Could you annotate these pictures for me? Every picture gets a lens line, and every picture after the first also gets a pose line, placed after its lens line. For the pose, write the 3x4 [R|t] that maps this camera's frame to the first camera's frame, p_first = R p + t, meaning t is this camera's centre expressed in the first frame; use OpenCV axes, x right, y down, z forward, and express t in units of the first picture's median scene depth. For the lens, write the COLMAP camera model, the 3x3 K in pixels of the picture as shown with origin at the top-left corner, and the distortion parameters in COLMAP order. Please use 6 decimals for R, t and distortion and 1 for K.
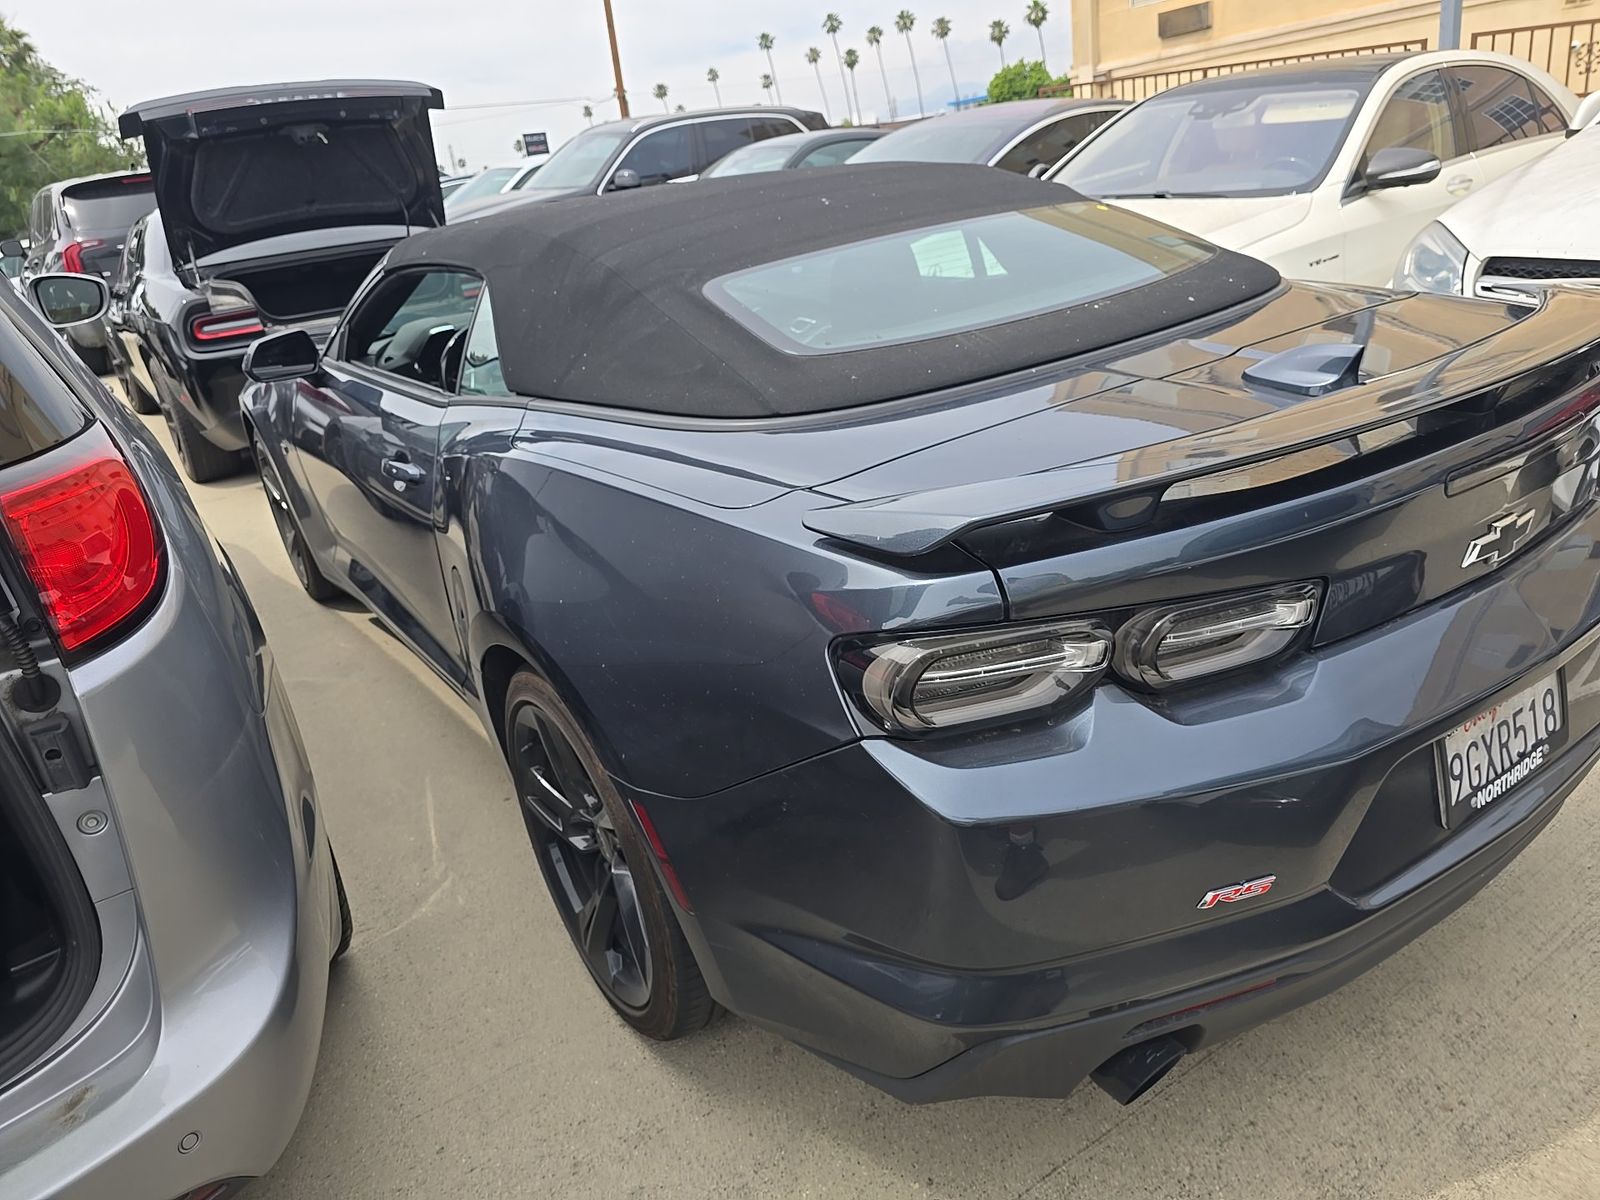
lens RADIAL K [[1072.1, 0, 793.1], [0, 1072.1, 604.5], [0, 0, 1]] dist [0.021017, -0.020985]
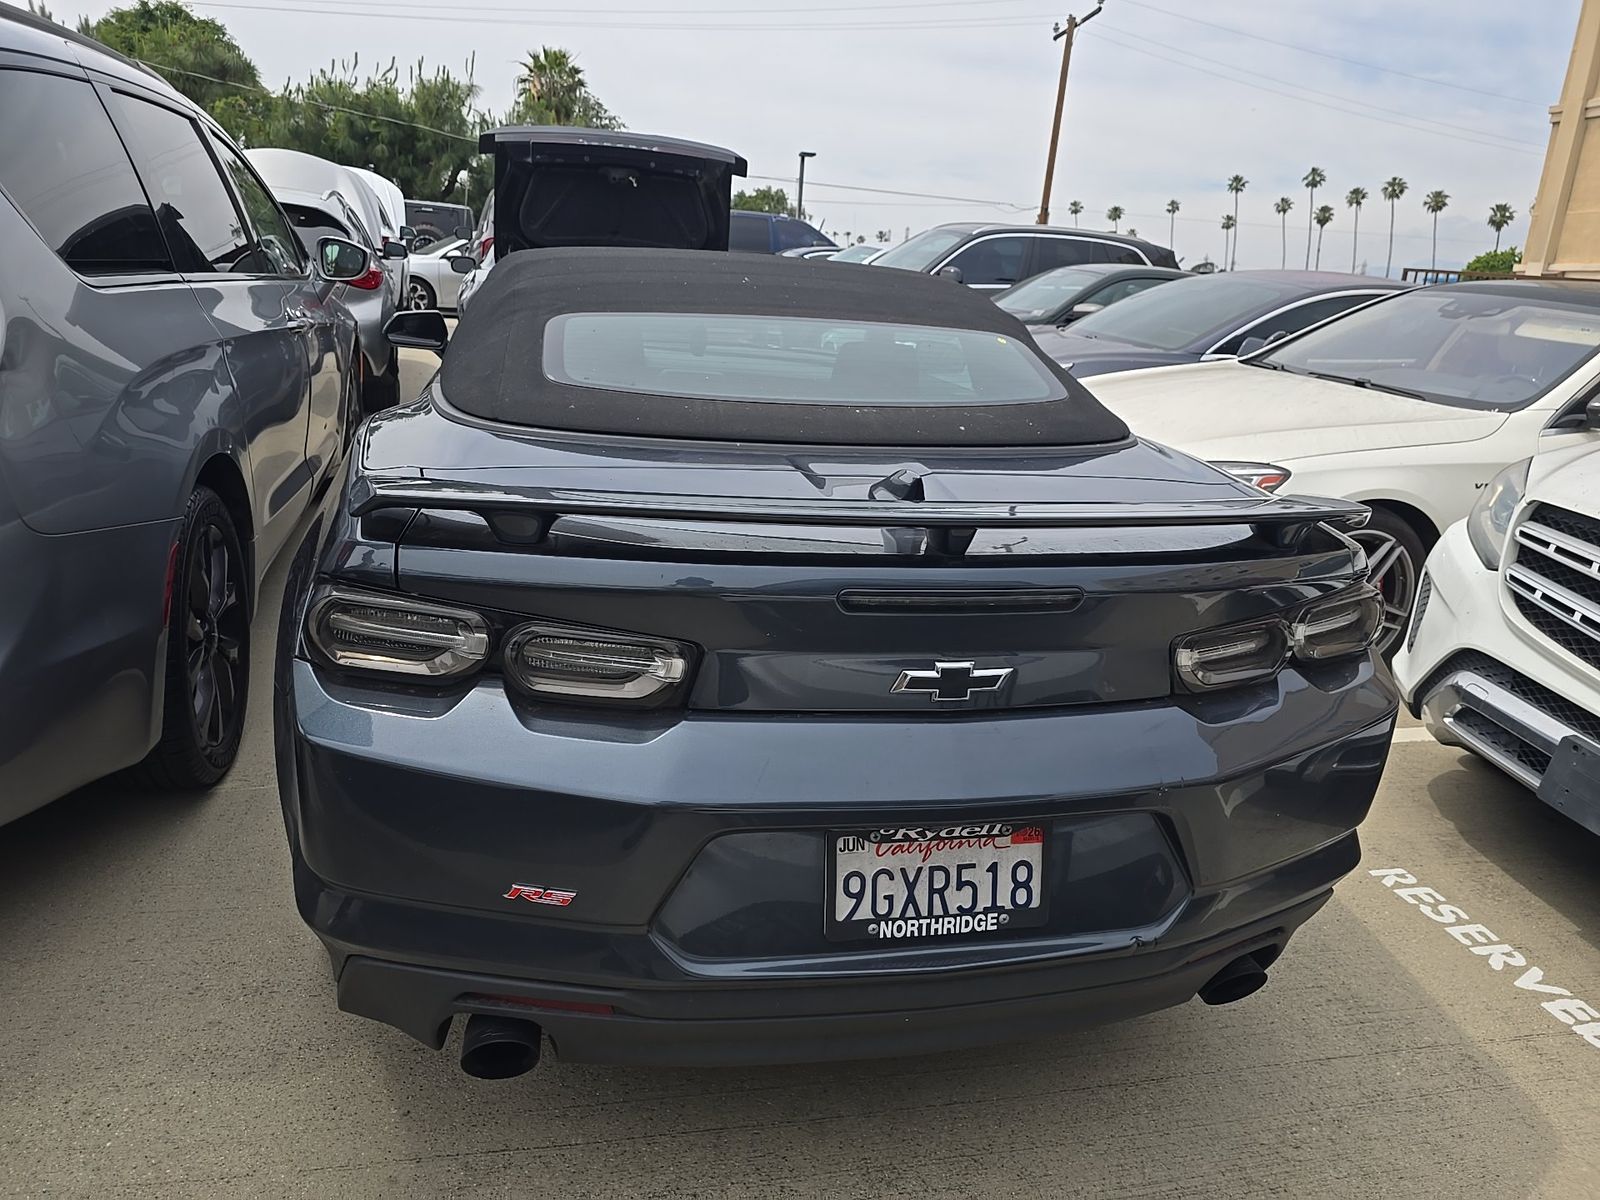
lens RADIAL K [[1072.1, 0, 801.4], [0, 1072.1, 601.9], [0, 0, 1]] dist [0.021017, -0.020985]
pose [[0.916353, 0.279060, -0.287095, 0.202568], [-0.302381, 0.952372, -0.039423, -0.012606], [0.262419, 0.122938, 0.957091, -0.004396]]
